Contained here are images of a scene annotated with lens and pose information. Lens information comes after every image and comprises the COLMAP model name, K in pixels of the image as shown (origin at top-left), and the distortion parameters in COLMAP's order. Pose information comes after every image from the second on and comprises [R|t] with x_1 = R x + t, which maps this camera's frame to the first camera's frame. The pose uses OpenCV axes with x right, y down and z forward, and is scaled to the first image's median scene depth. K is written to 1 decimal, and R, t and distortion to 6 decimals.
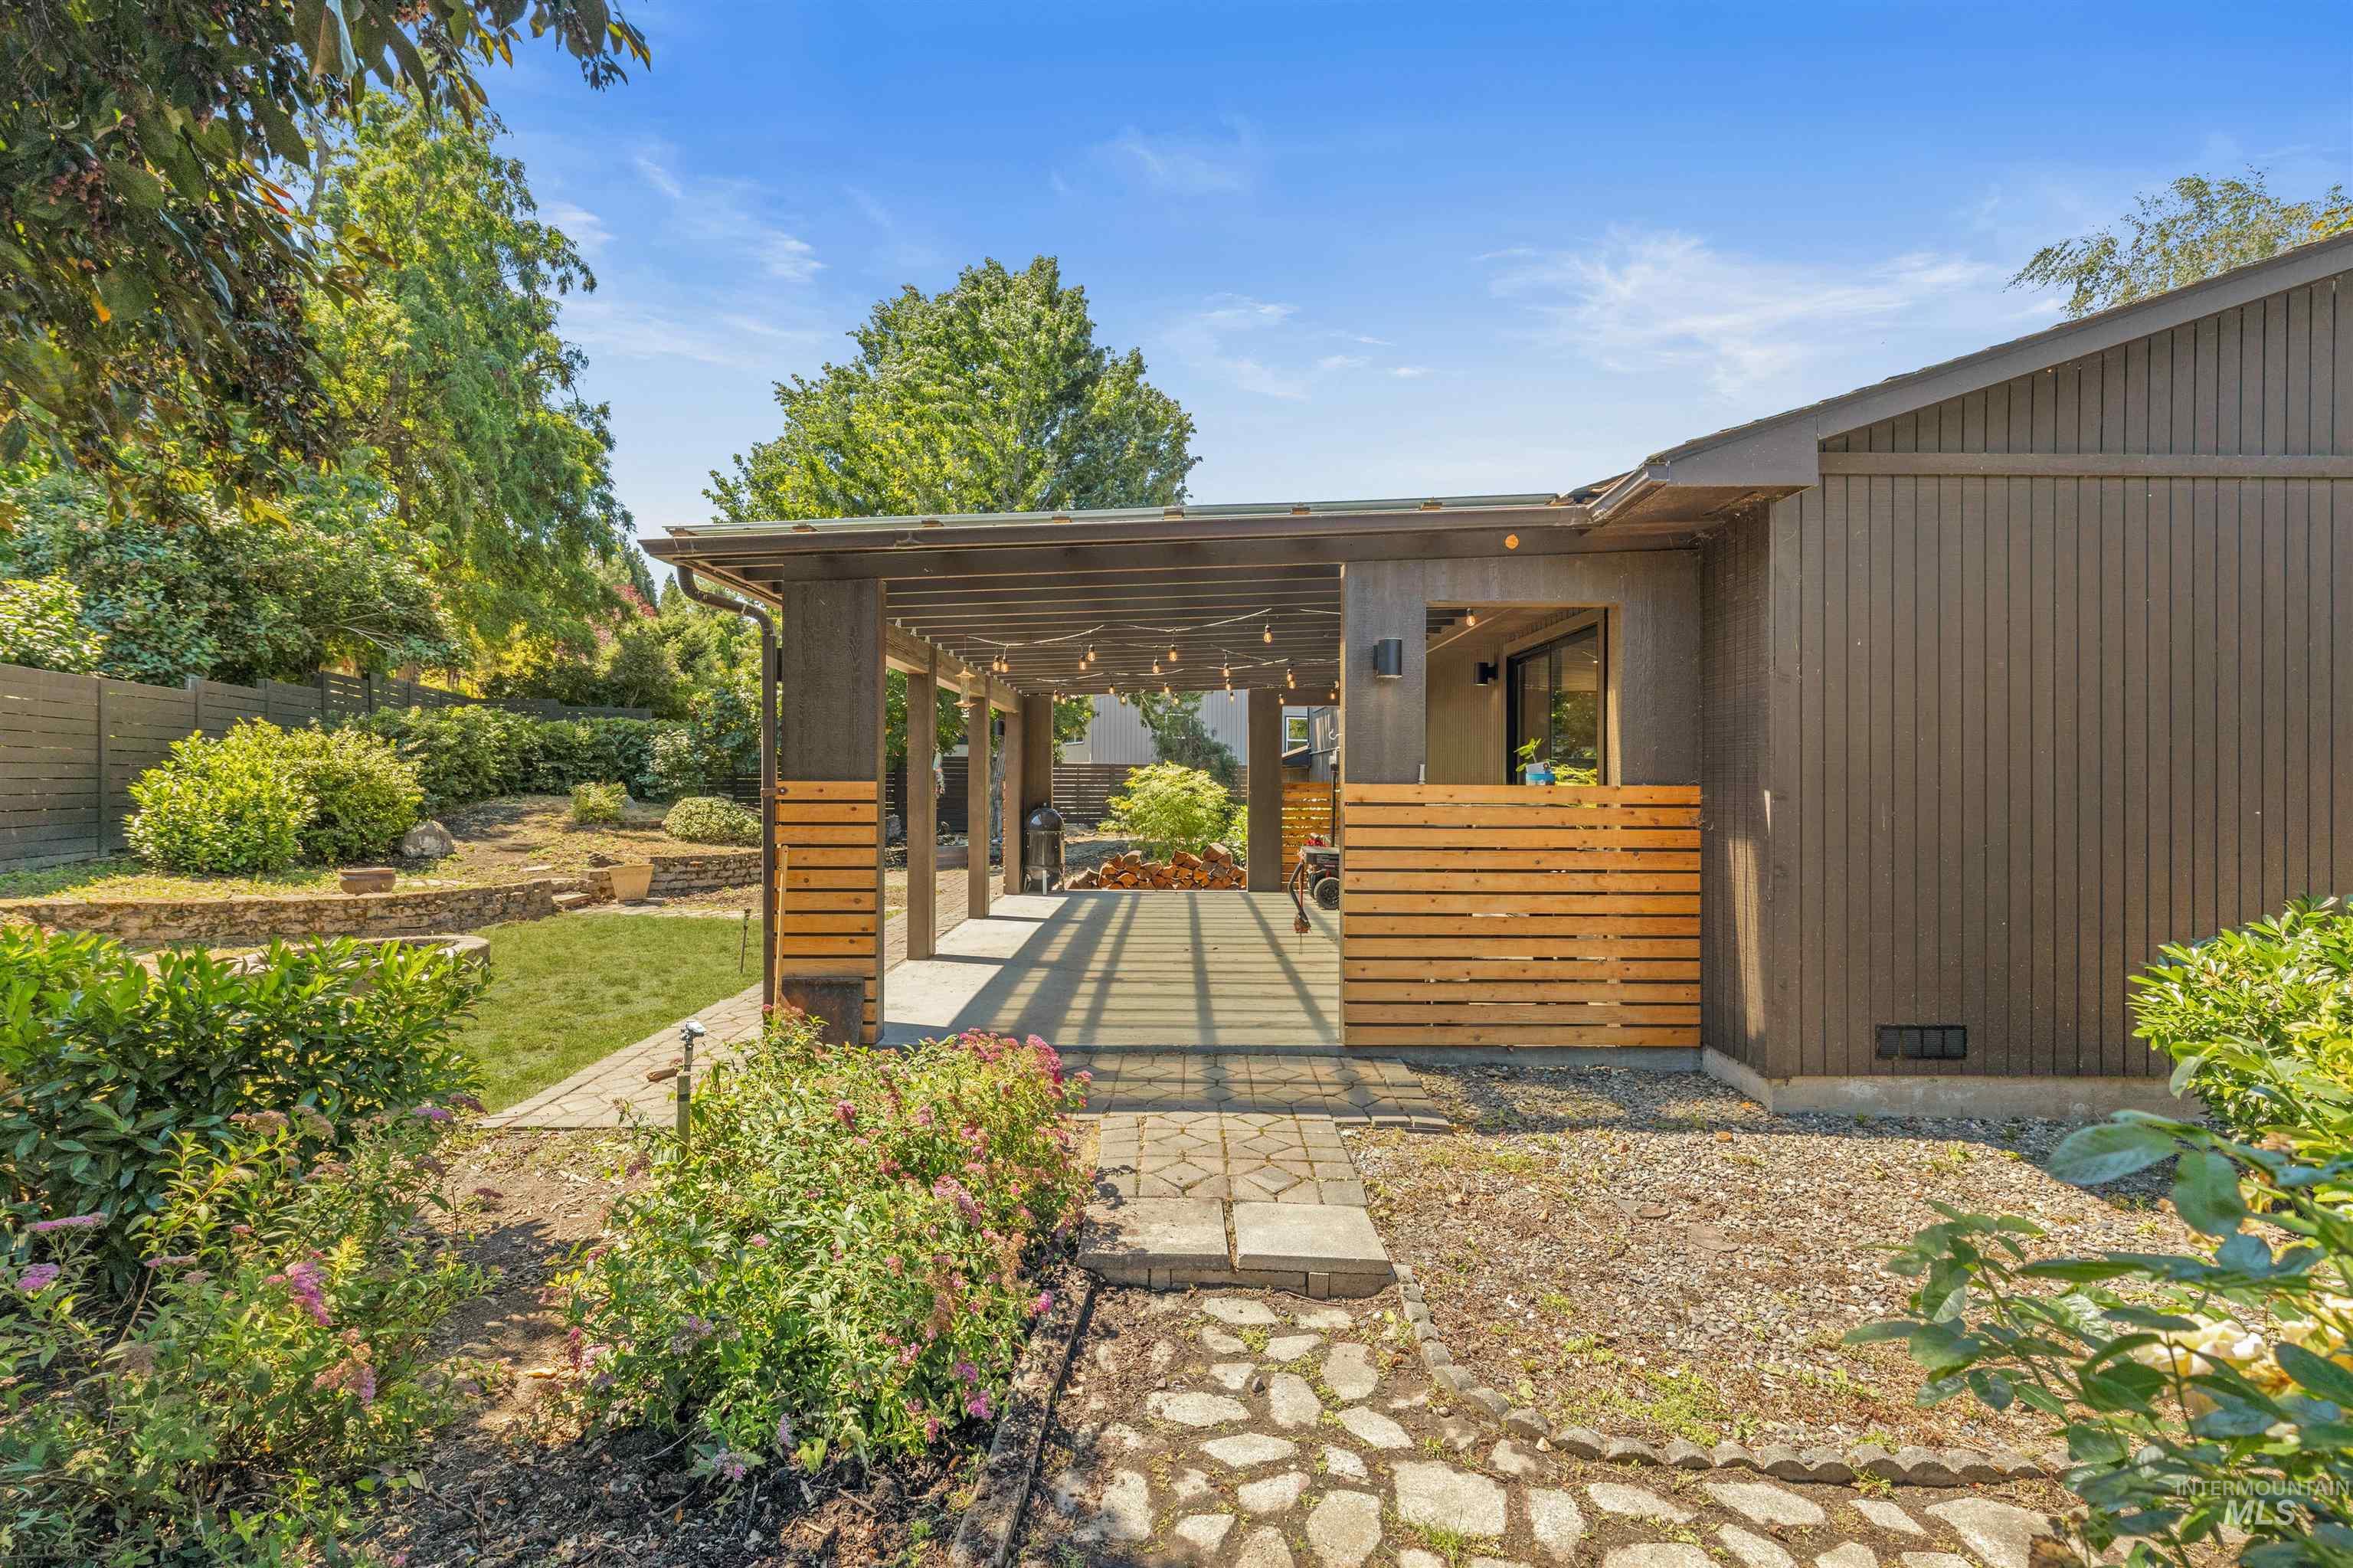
lens RADIAL K [[1064.1, 0, 1172.0], [0, 1064.1, 771.8], [0, 0, 1]] dist [-0.000279, -0.000790]
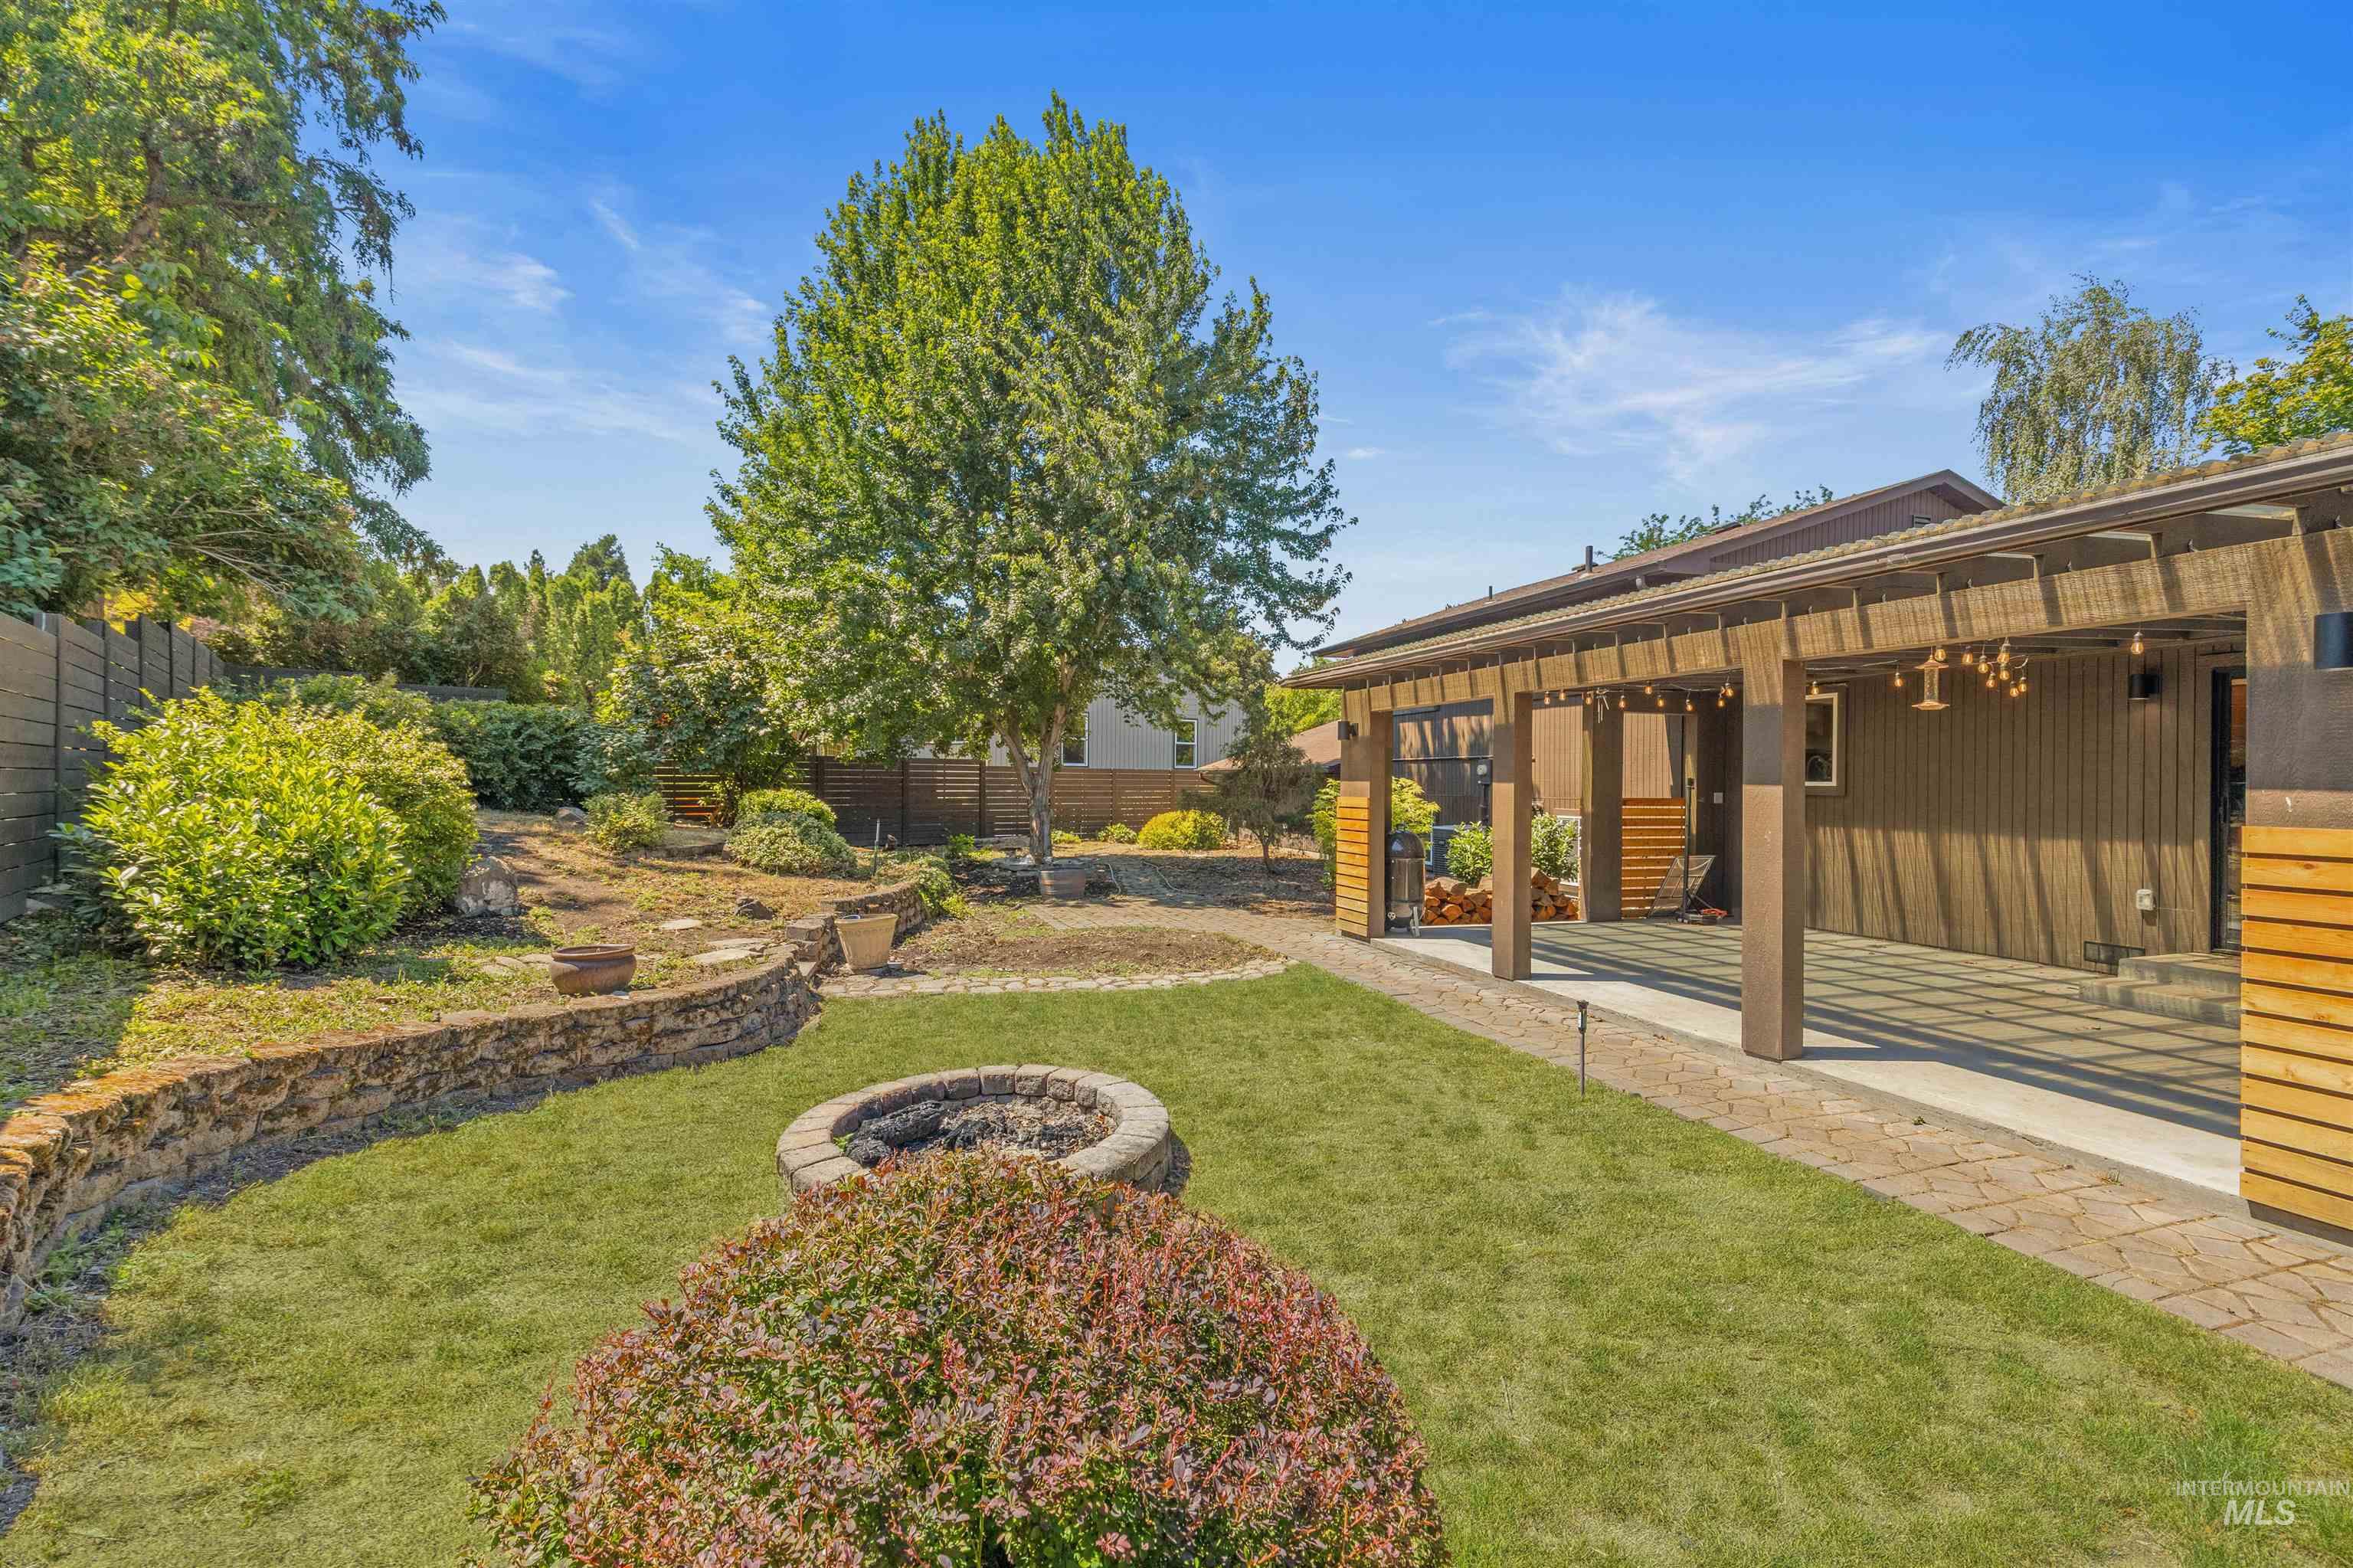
lens RADIAL K [[1039.5, 0, 1184.6], [0, 1039.5, 779.8], [0, 0, 1]] dist [-0.000655, -0.000609]
pose [[0.948549, 0.007301, 0.316545, -1.279736], [-0.009066, 0.999950, 0.004102, -0.017646], [-0.316499, -0.006761, 0.948569, 0.695636]]
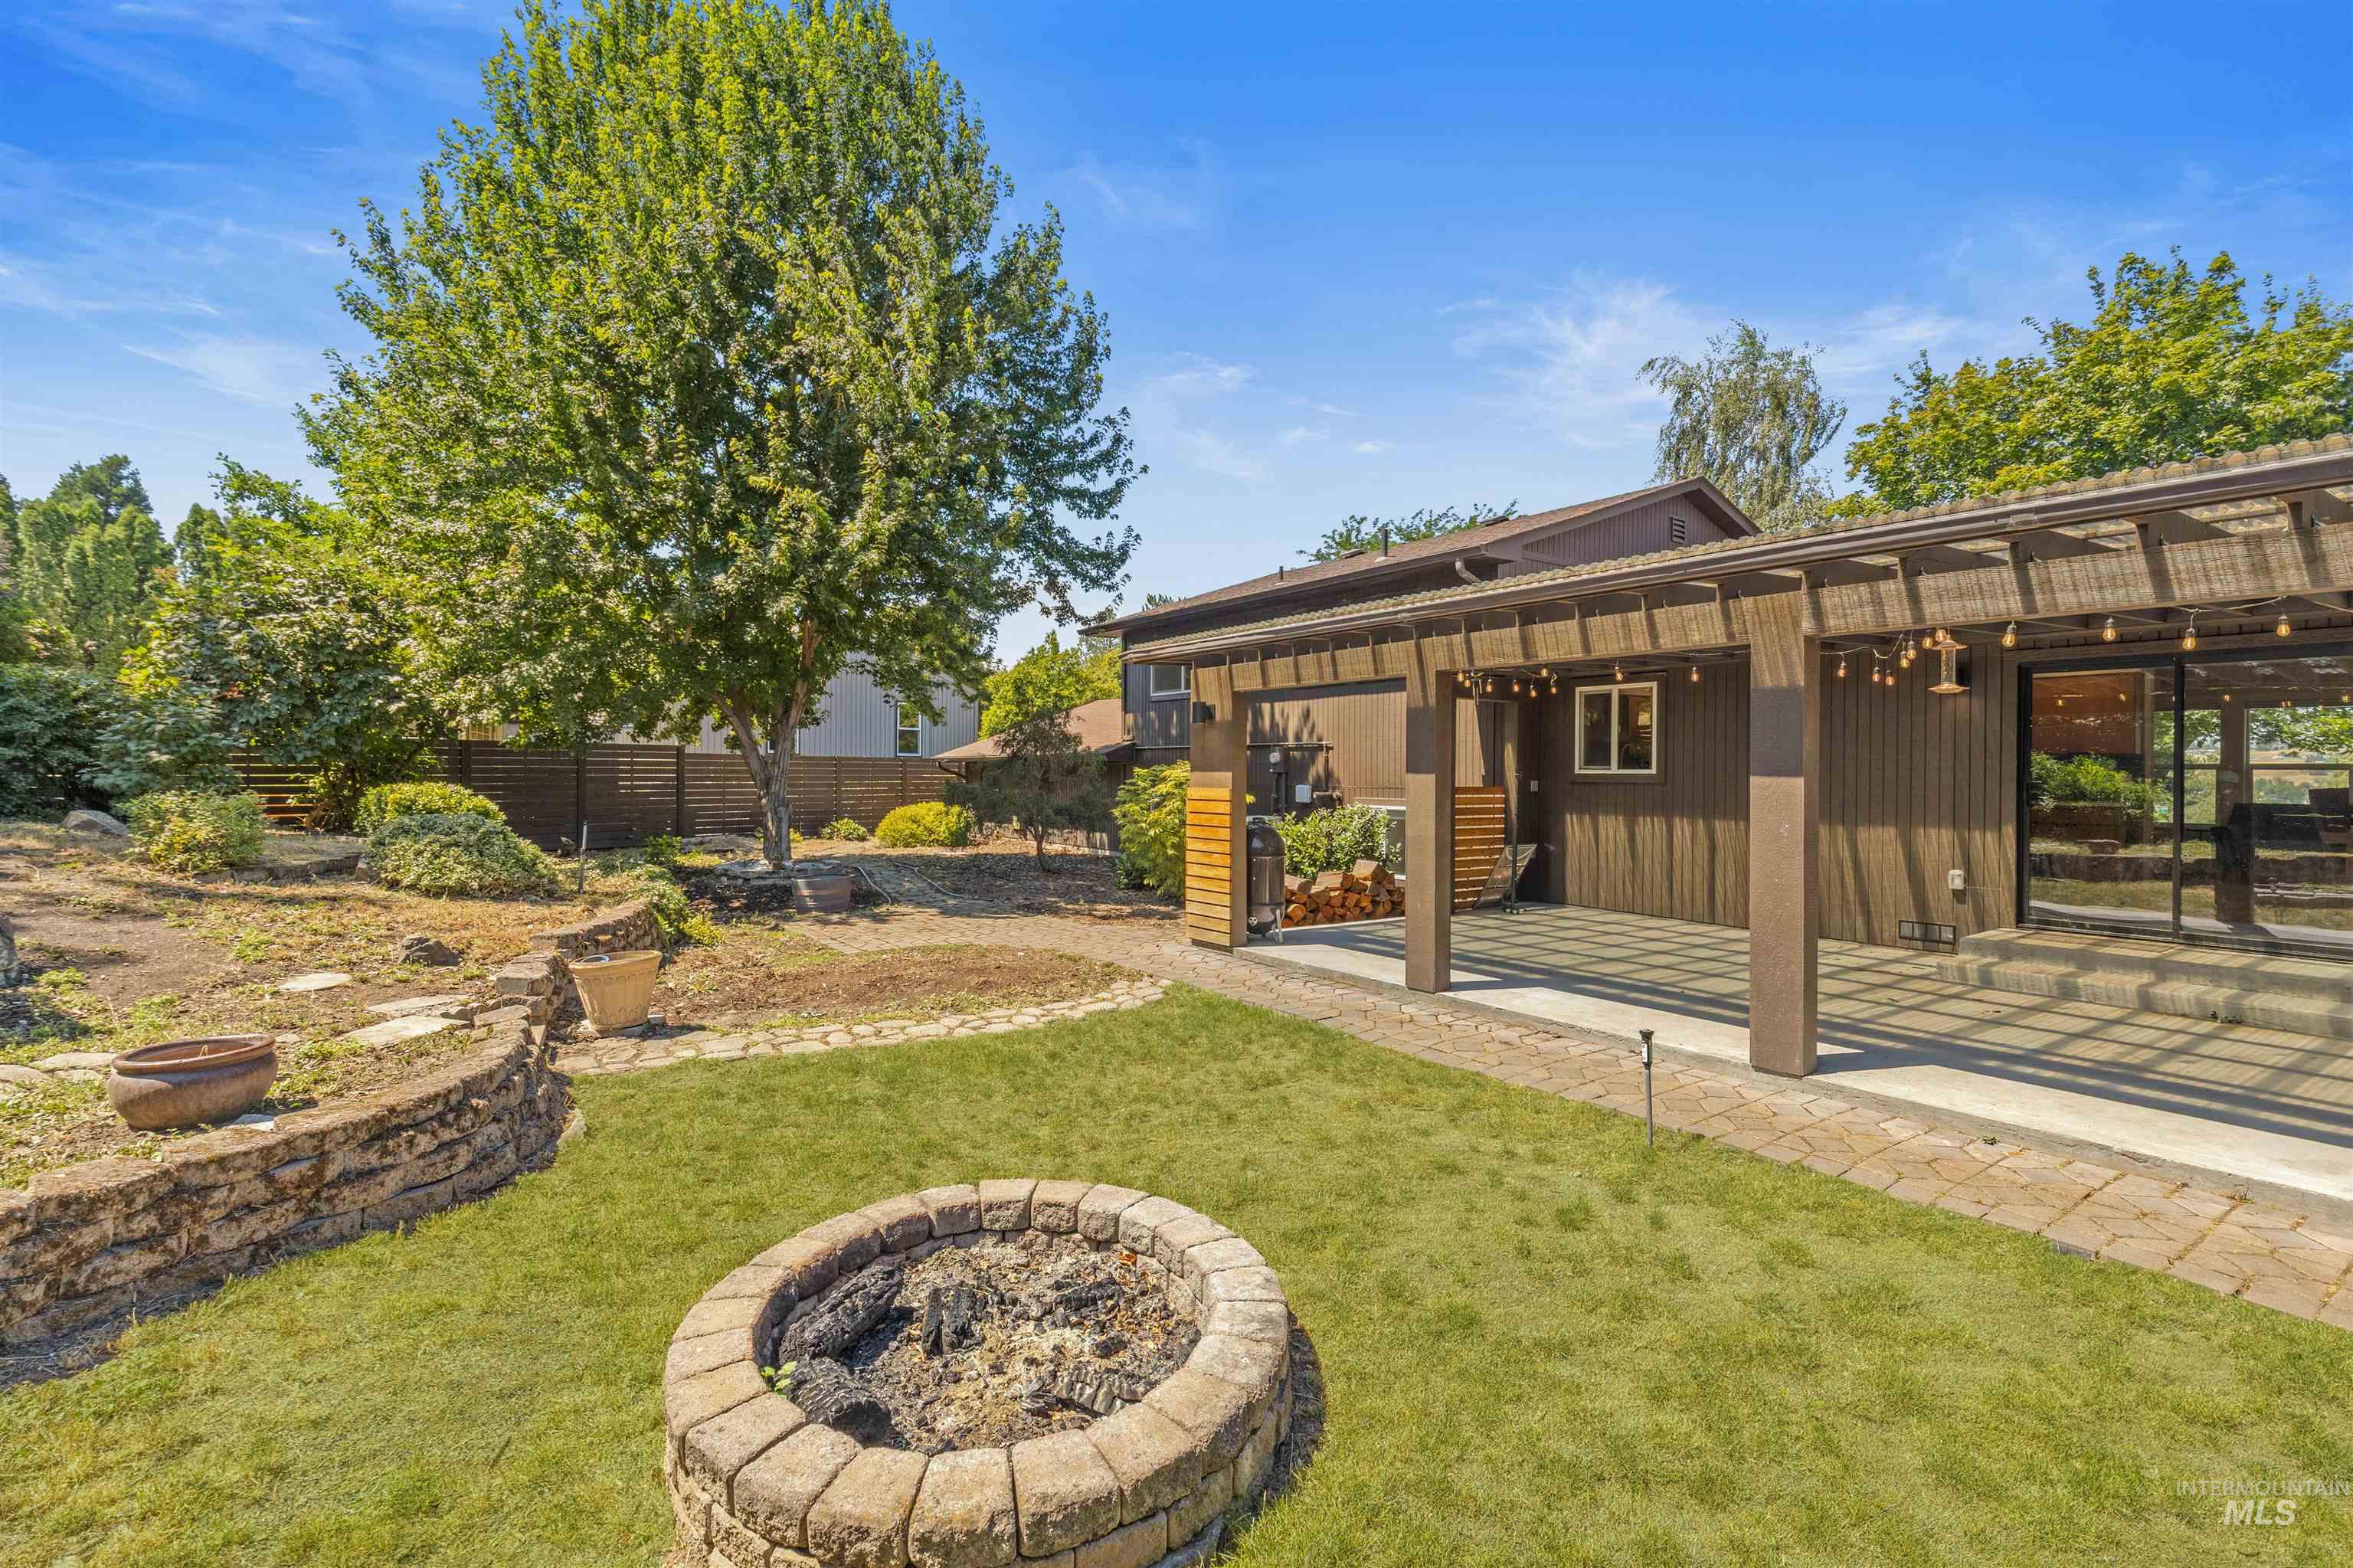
lens RADIAL K [[1059.2, 0, 1181.7], [0, 1059.2, 773.8], [0, 0, 1]] dist [-0.002474, 0.000814]
pose [[0.821013, 0.002532, 0.570903, -1.400535], [-0.007679, 0.999949, 0.006607, -0.015294], [-0.570857, -0.009808, 0.820991, 1.037241]]
